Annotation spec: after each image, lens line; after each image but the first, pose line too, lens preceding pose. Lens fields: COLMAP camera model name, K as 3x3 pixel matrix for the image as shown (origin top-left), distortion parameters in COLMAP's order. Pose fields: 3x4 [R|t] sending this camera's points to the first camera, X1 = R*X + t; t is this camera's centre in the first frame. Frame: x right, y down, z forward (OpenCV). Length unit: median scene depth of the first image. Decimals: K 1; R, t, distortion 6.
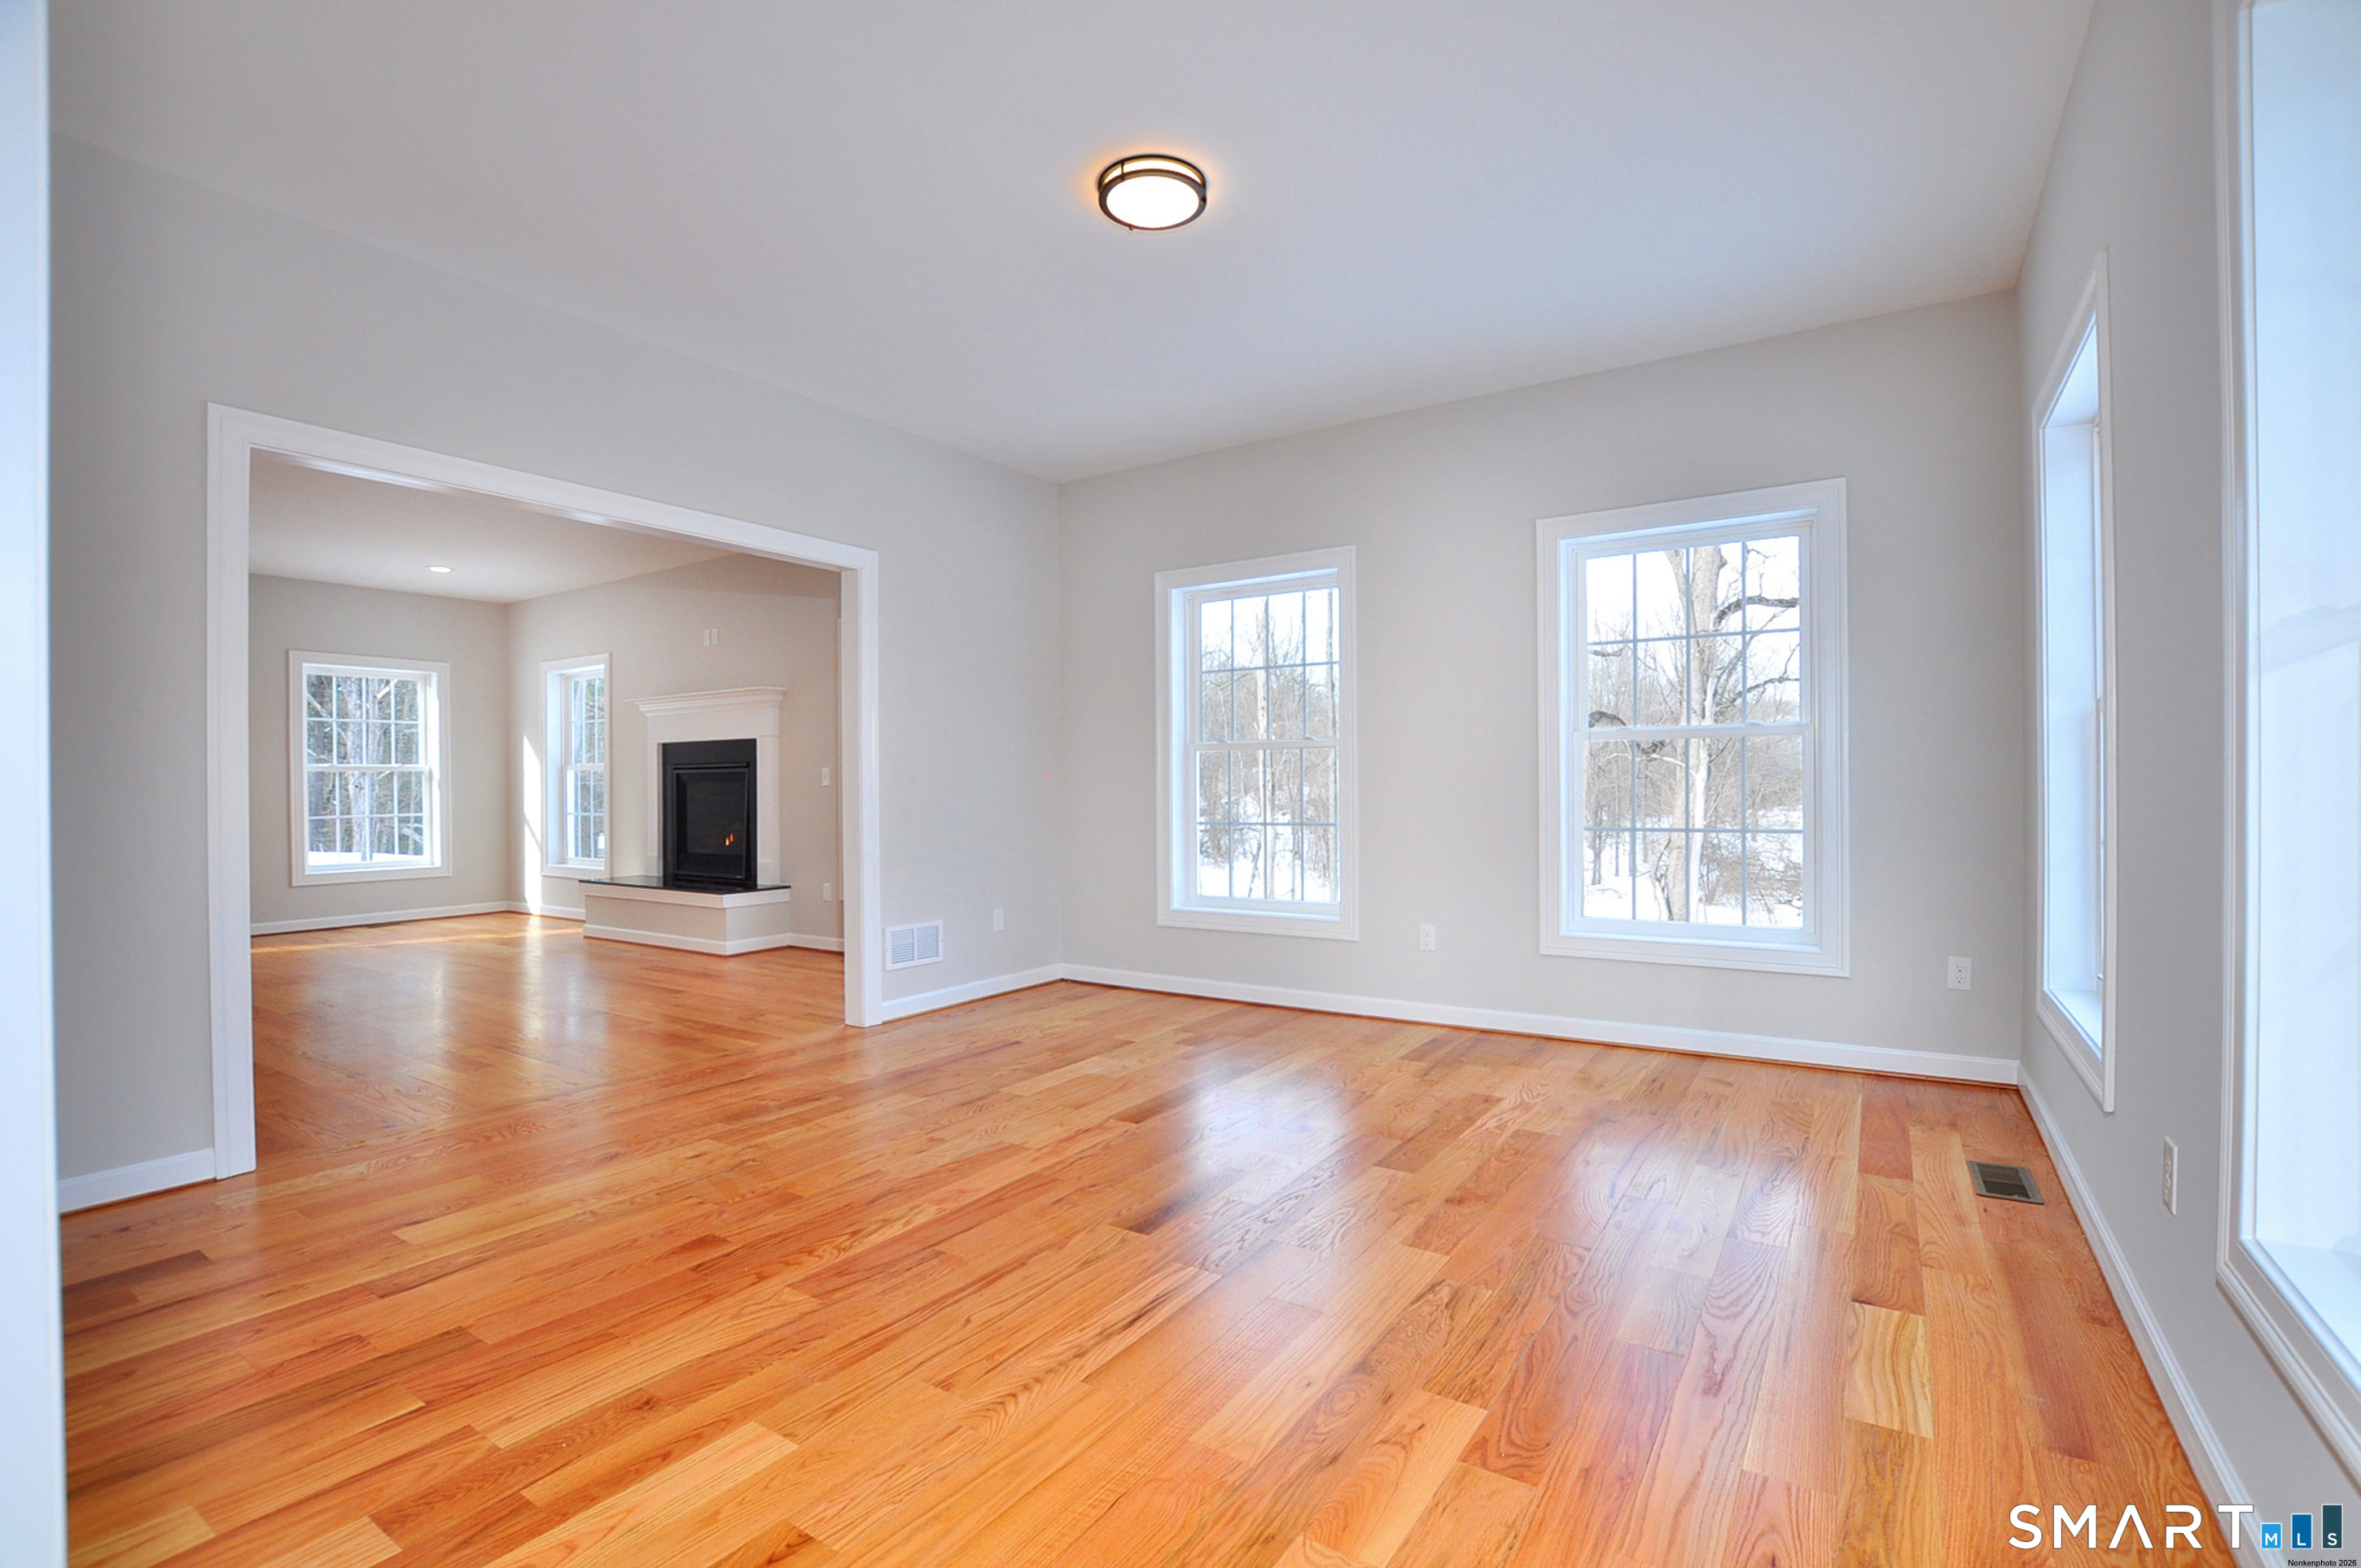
lens RADIAL K [[1058.0, 0, 1198.1], [0, 1058.0, 777.6], [0, 0, 1]] dist [-0.026259, -0.000133]
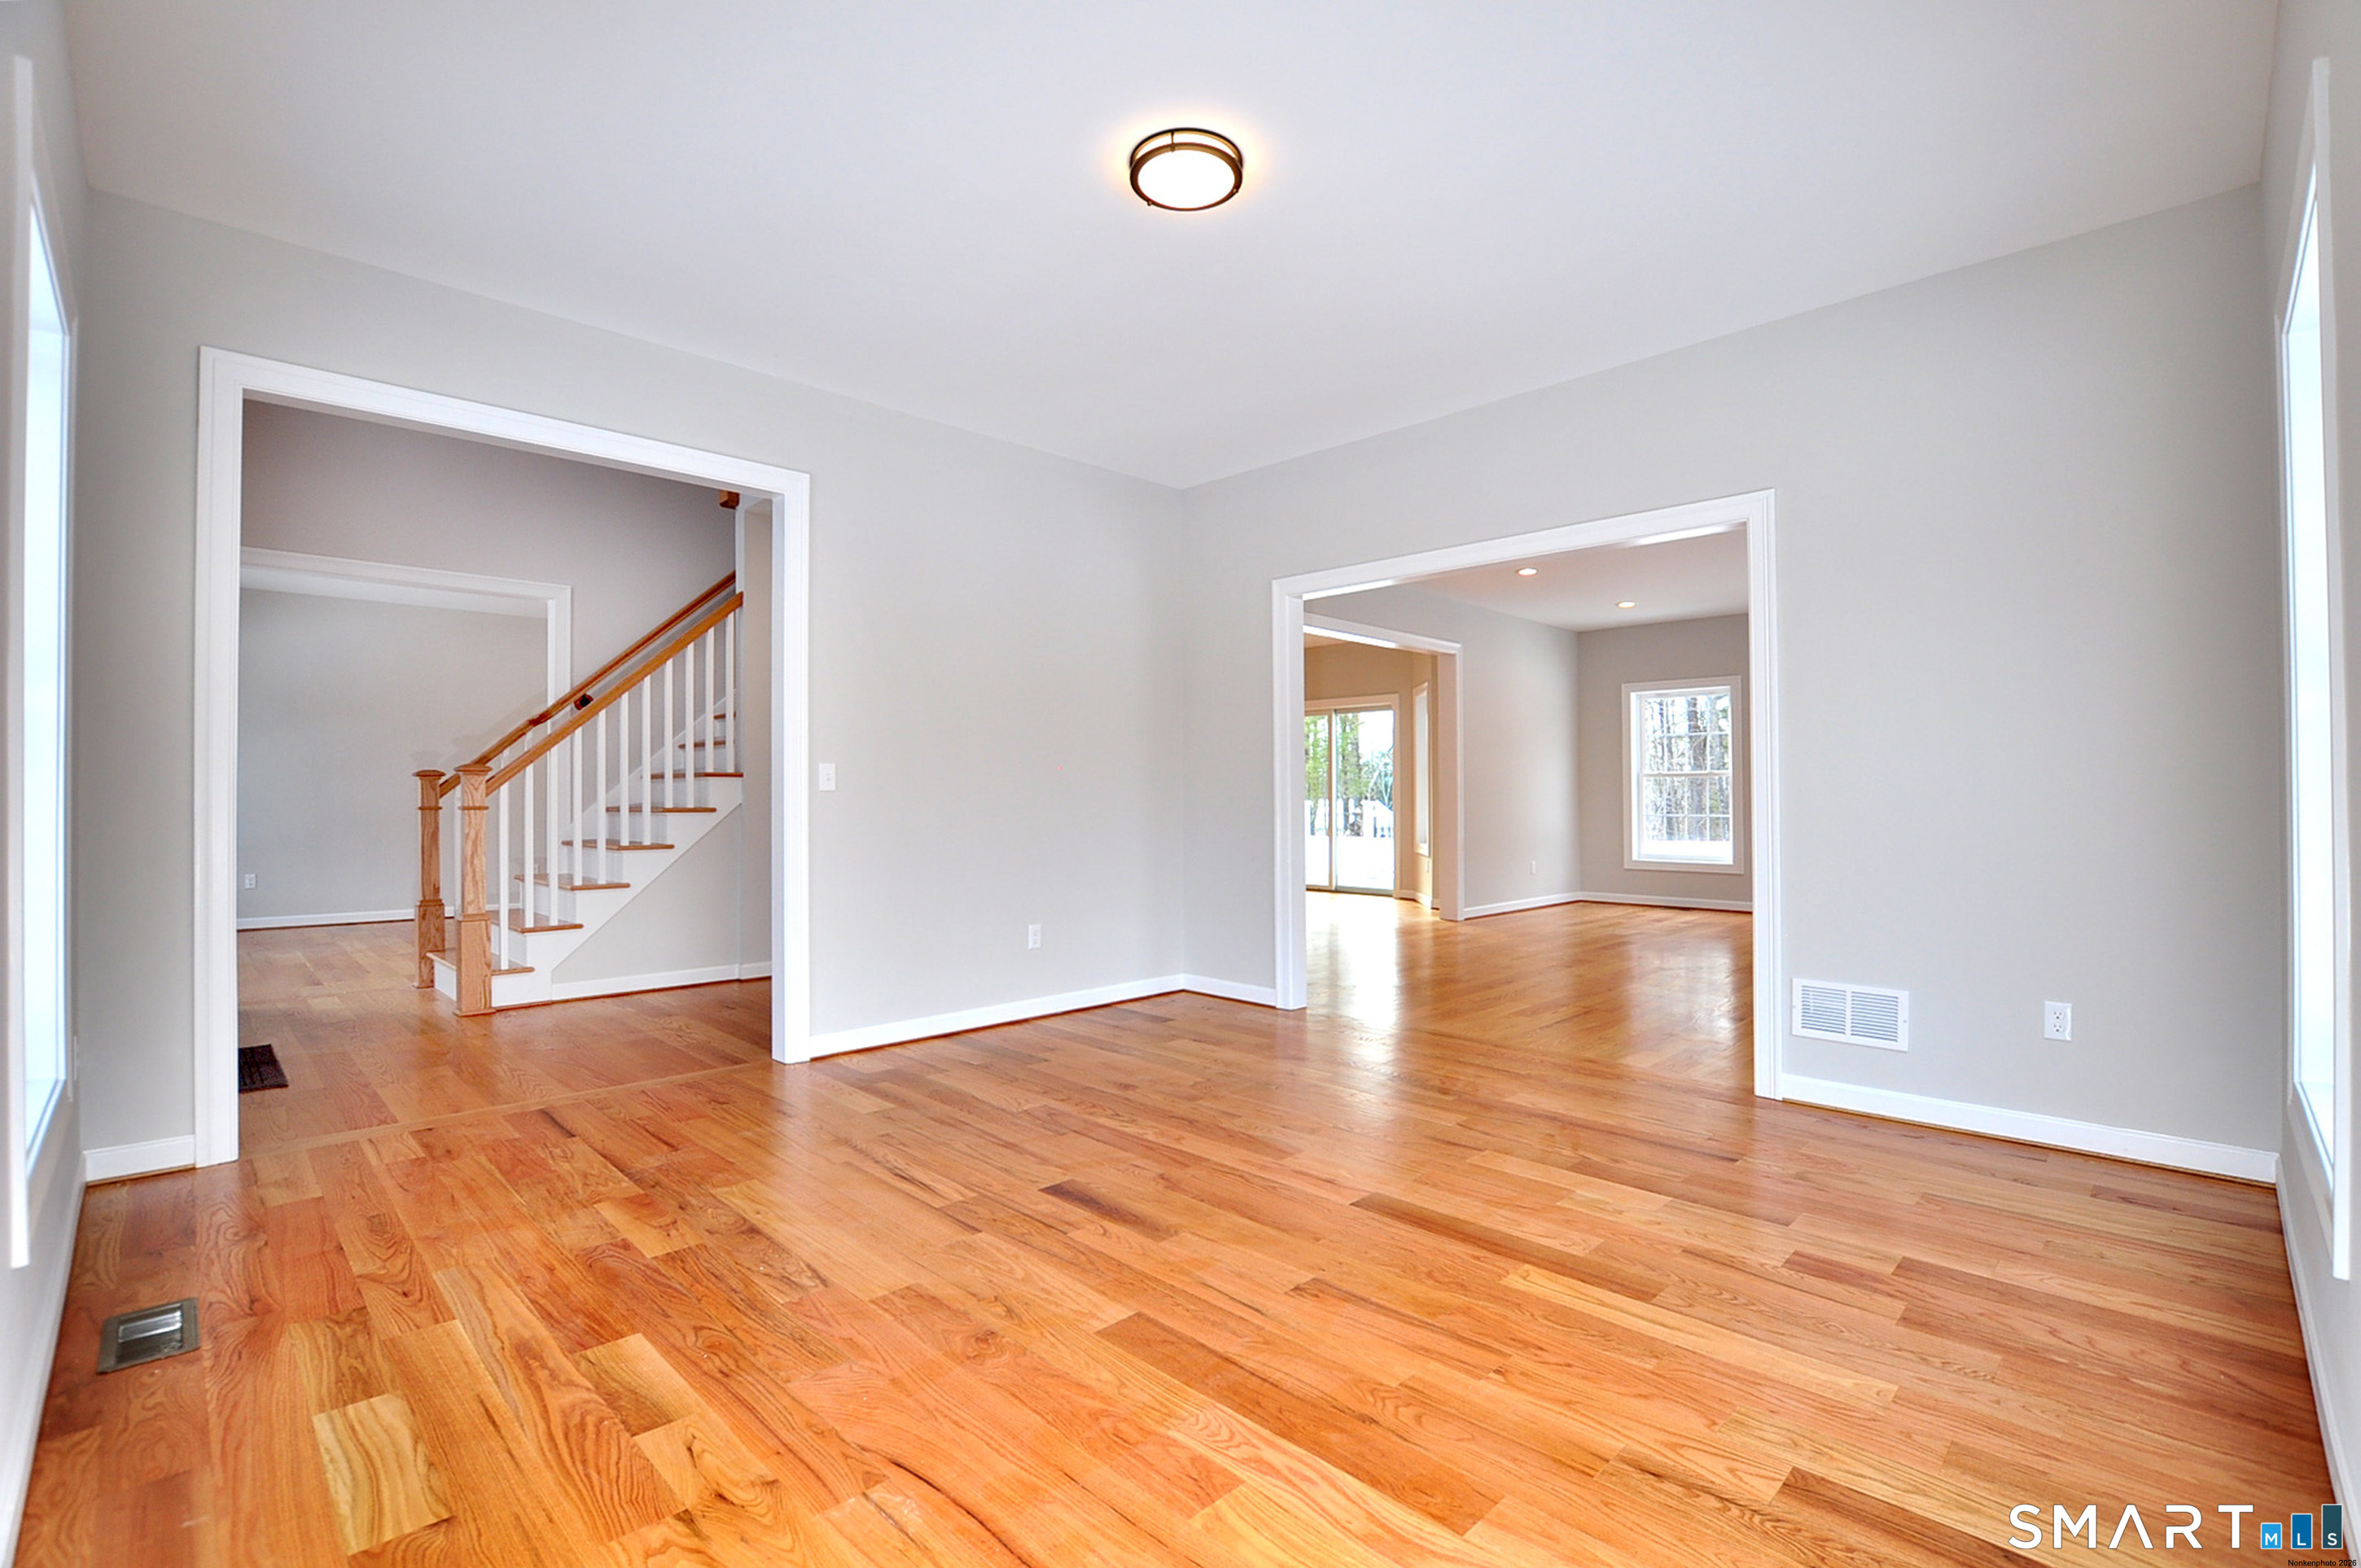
lens RADIAL K [[1047.8, 0, 1167.5], [0, 1047.8, 799.3], [0, 0, 1]] dist [-0.020573, 0.000527]
pose [[-0.216193, 0.010583, -0.976293, 0.829781], [0.011434, 0.999900, 0.008307, 0.002240], [0.976284, -0.009366, -0.216293, 1.123752]]
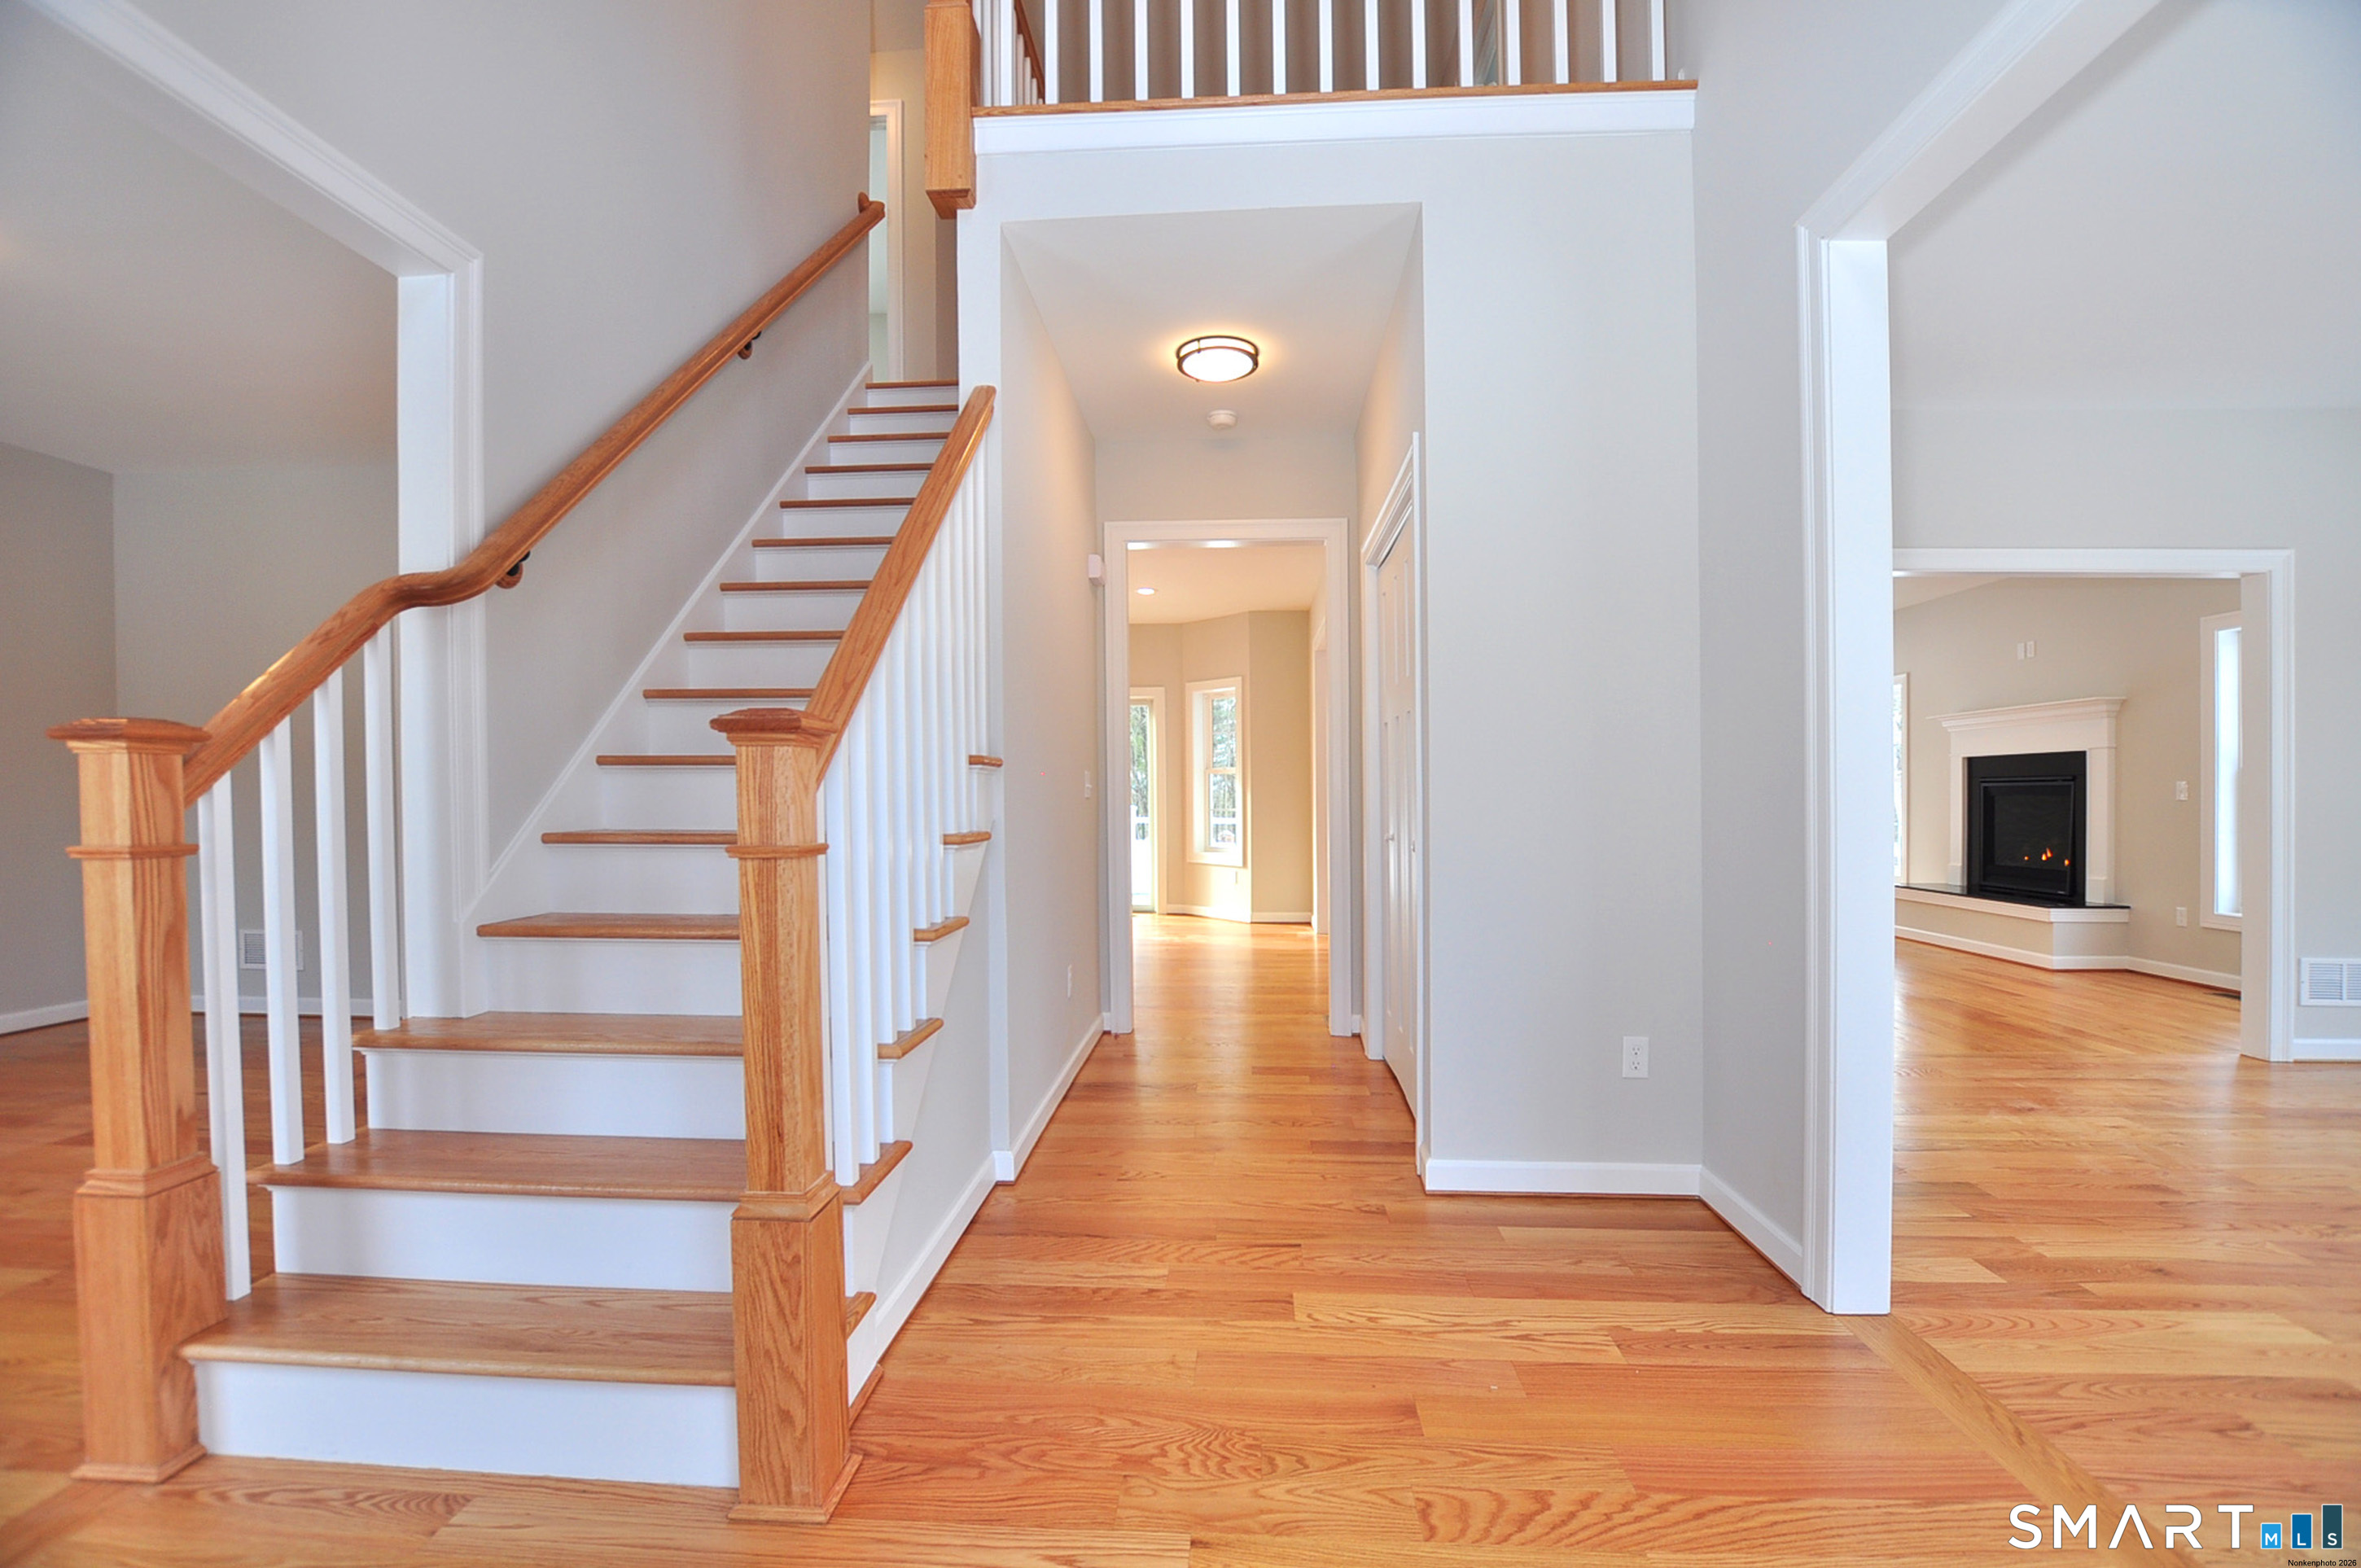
lens RADIAL K [[1037.5, 0, 1188.9], [0, 1037.5, 800.3], [0, 0, 1]] dist [-0.021216, 0.000372]
pose [[0.489715, 0.011047, -0.871813, -0.008845], [0.001424, 0.999908, 0.013470, -0.012458], [0.871882, -0.007838, 0.489654, -0.421679]]
